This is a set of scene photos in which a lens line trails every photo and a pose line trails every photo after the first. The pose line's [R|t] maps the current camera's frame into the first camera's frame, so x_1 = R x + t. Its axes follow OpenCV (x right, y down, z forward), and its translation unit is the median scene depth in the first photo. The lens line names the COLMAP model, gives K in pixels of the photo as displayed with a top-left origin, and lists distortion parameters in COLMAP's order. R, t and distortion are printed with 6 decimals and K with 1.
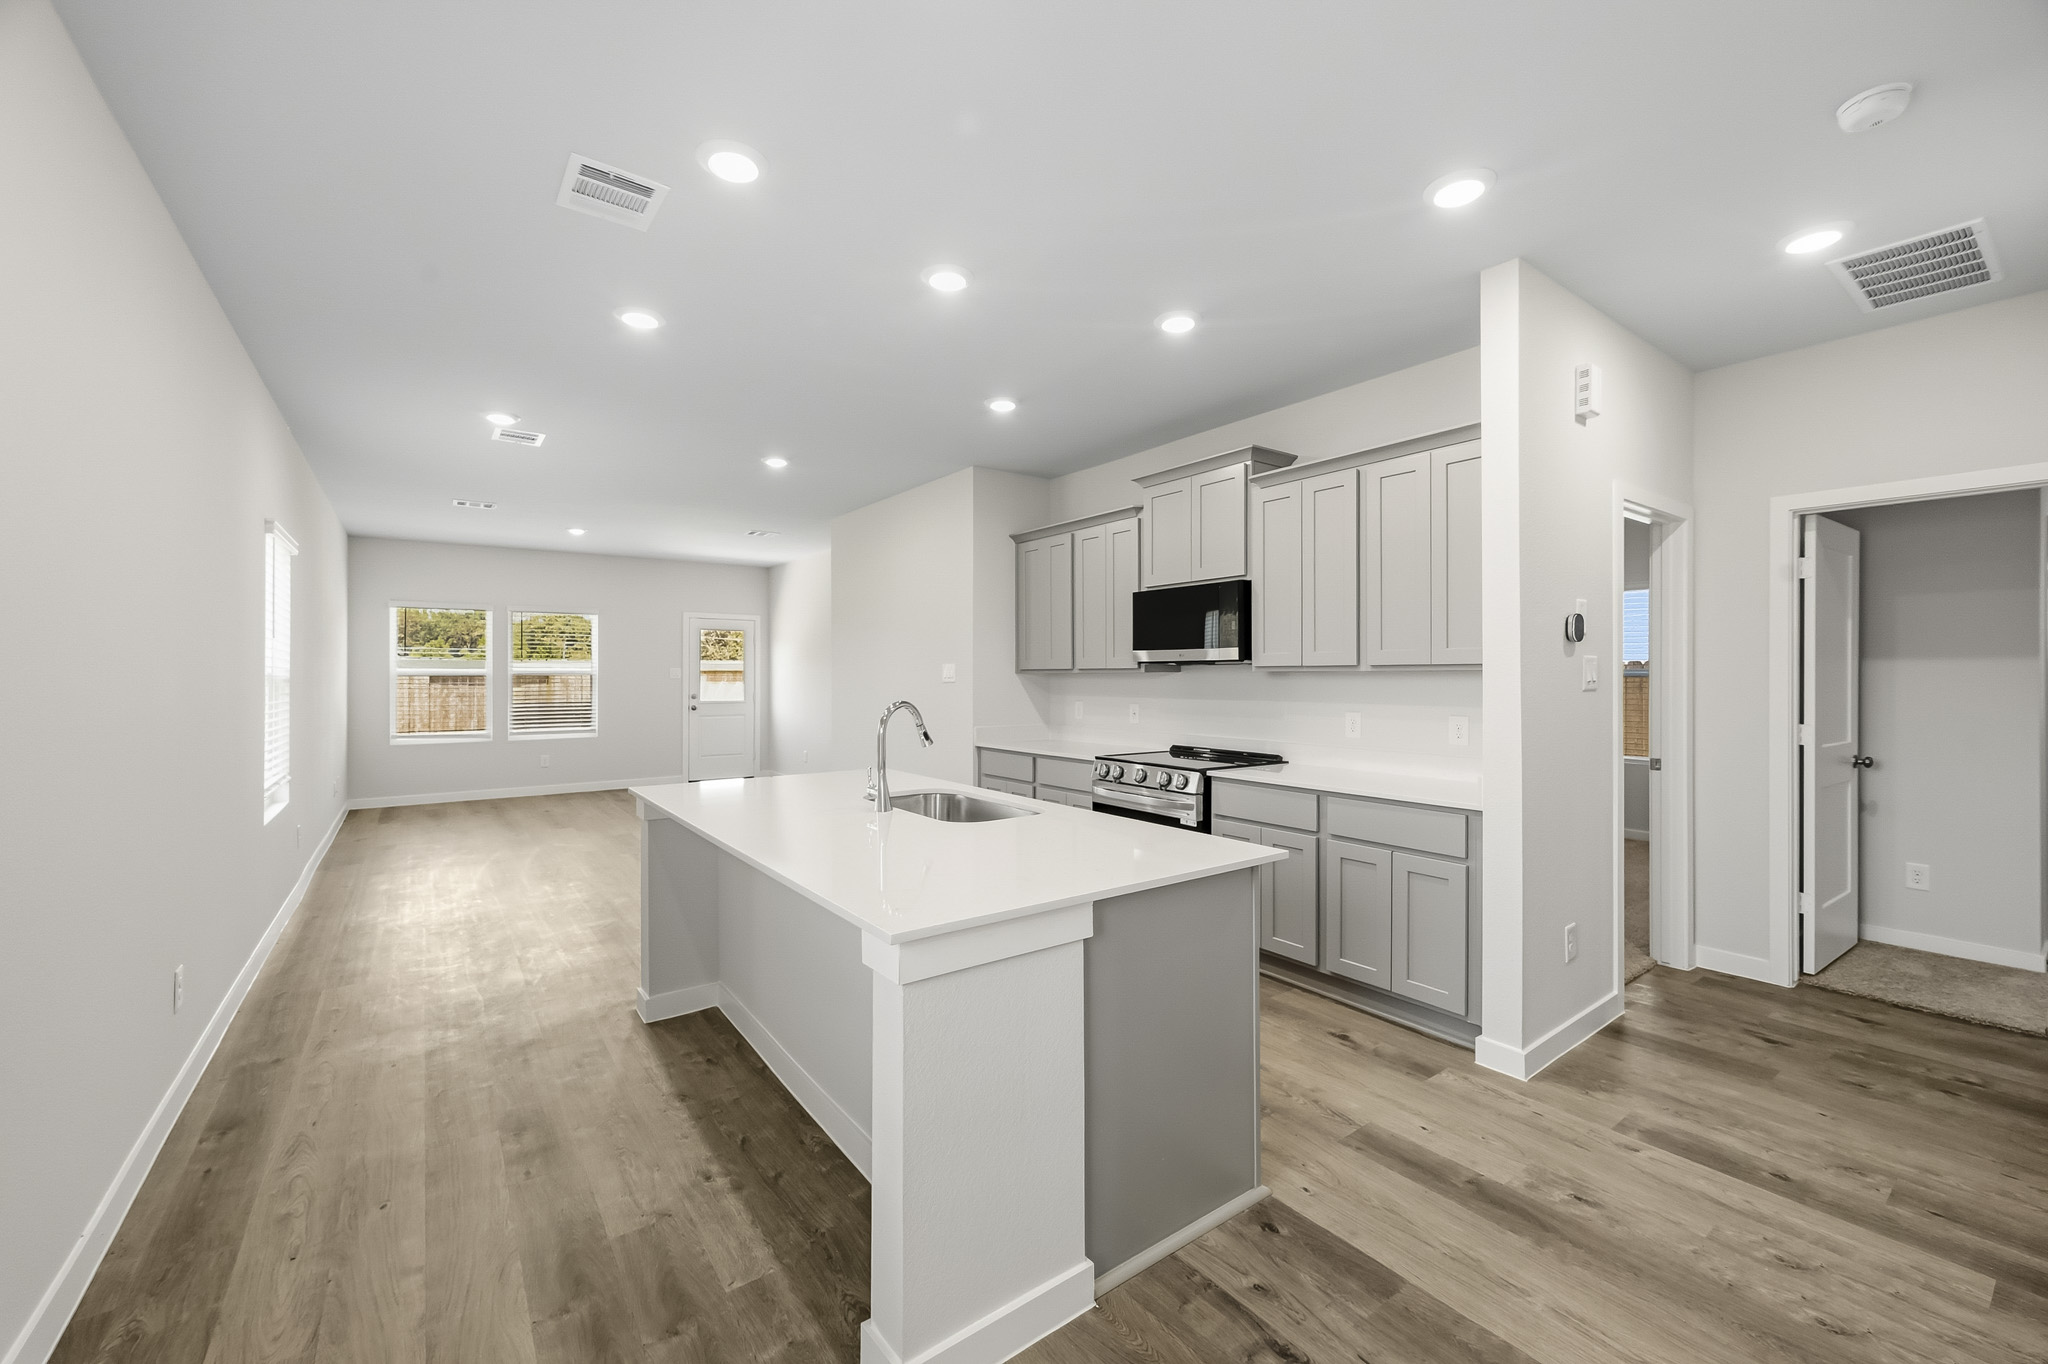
lens RADIAL K [[815.0, 0, 1022.8], [0, 815.0, 676.2], [0, 0, 1]] dist [0.000690, -0.000073]
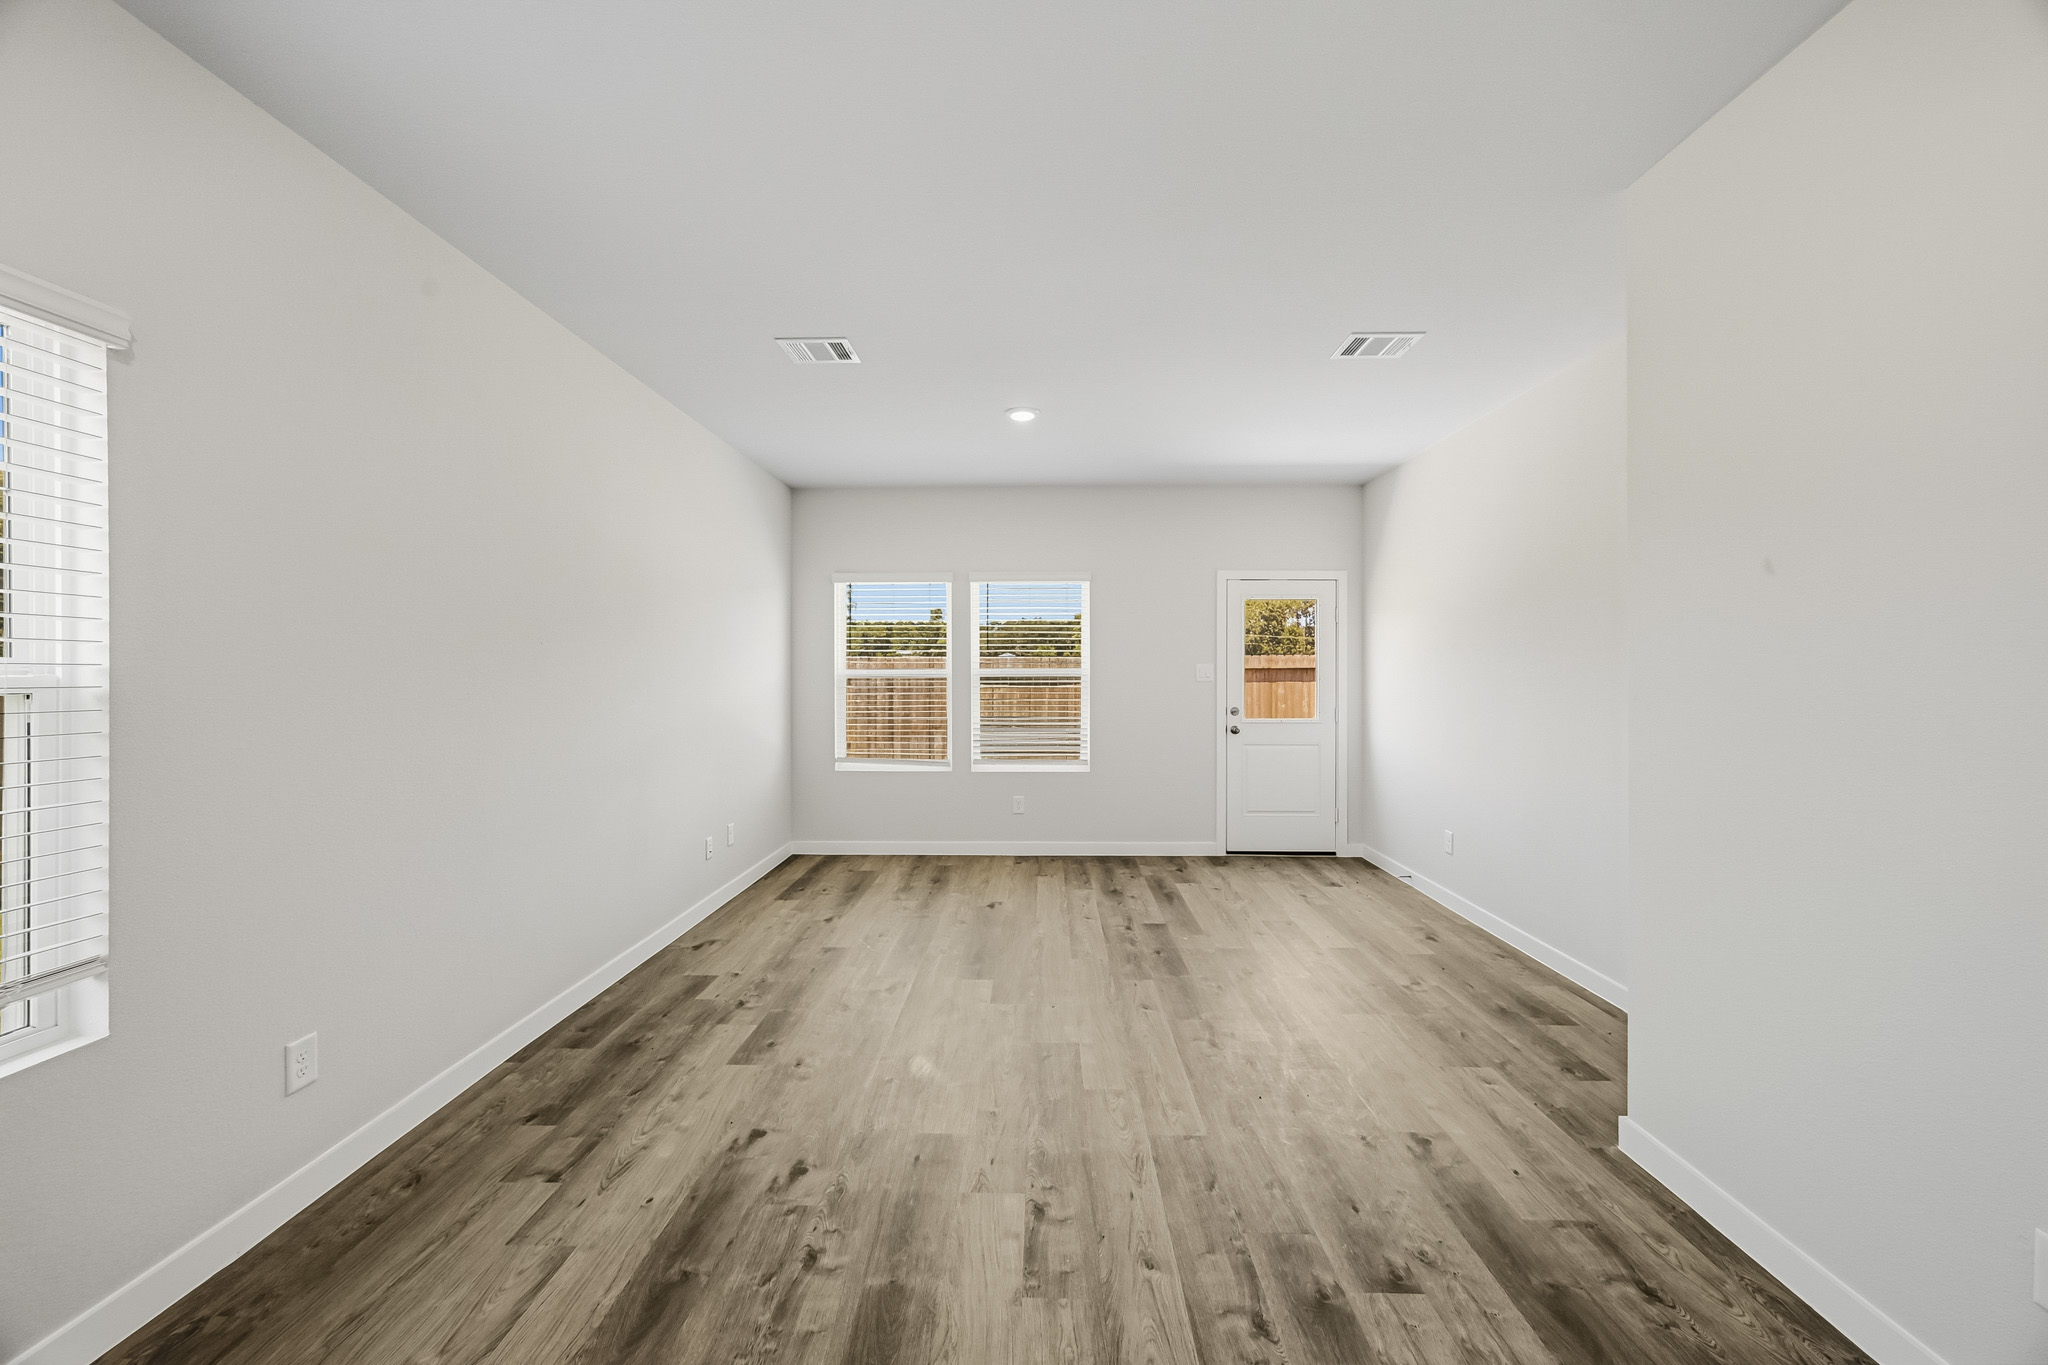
lens RADIAL K [[815.0, 0, 1022.8], [0, 815.0, 676.7], [0, 0, 1]] dist [0.000690, -0.000073]
pose [[0.793503, 0.001350, -0.608565, -0.213038], [0.000427, 0.999996, 0.002776, -0.002516], [0.608566, -0.002462, 0.793499, 0.564185]]
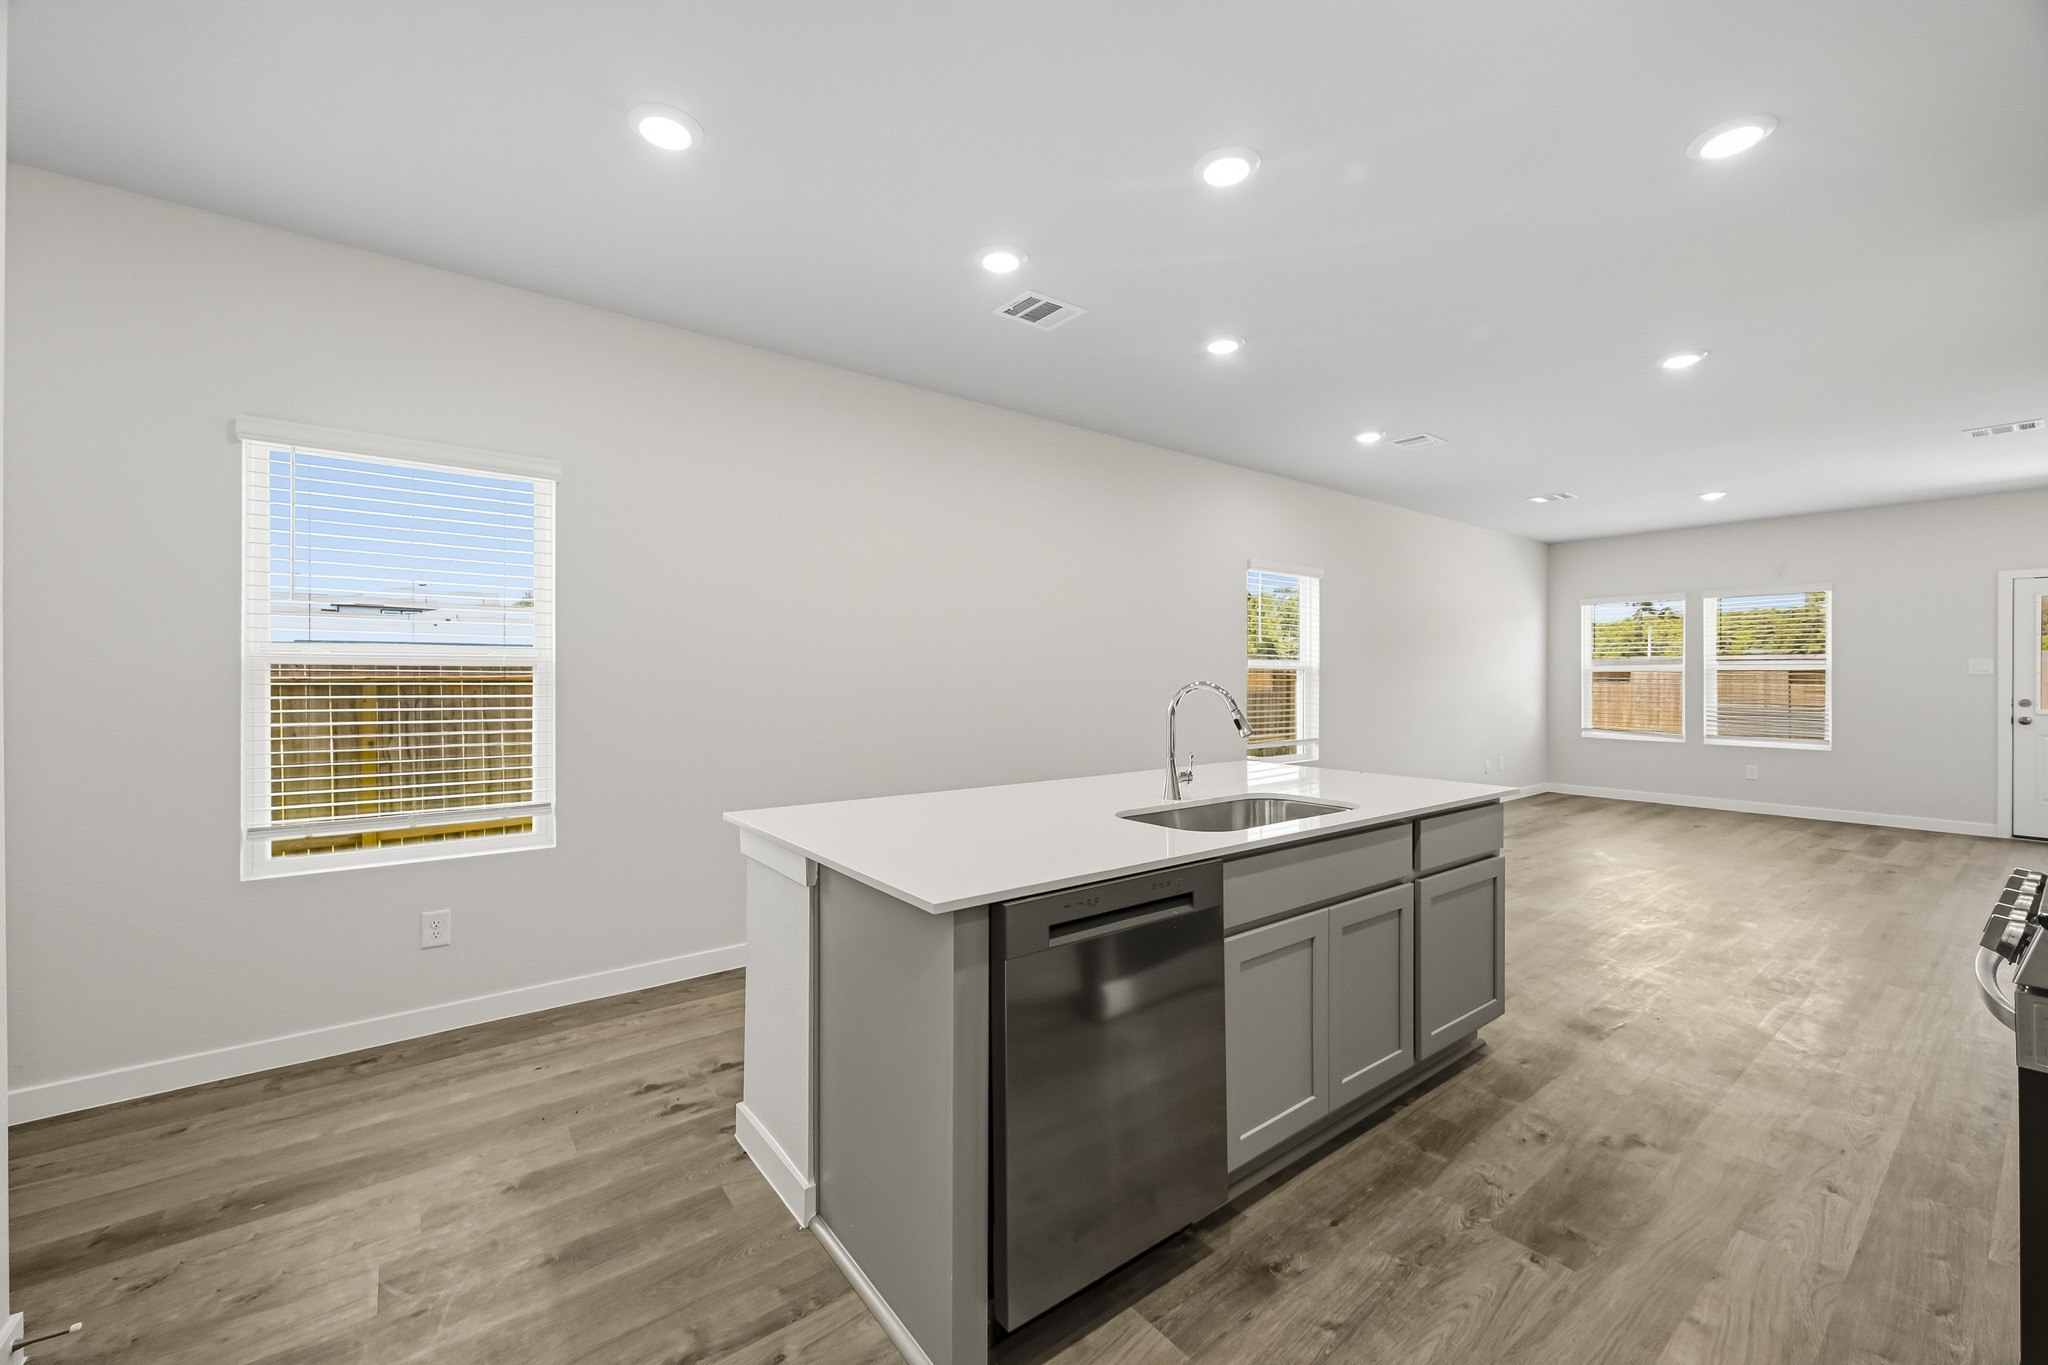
lens RADIAL K [[797.8, 0, 1024.0], [0, 797.8, 682.5], [0, 0, 1]] dist [0.001229, -0.000036]
pose [[0.024334, 0.006759, -0.999681, 0.251428], [-0.003070, 0.999973, 0.006686, 0.009937], [0.999699, 0.002906, 0.024354, 0.277508]]
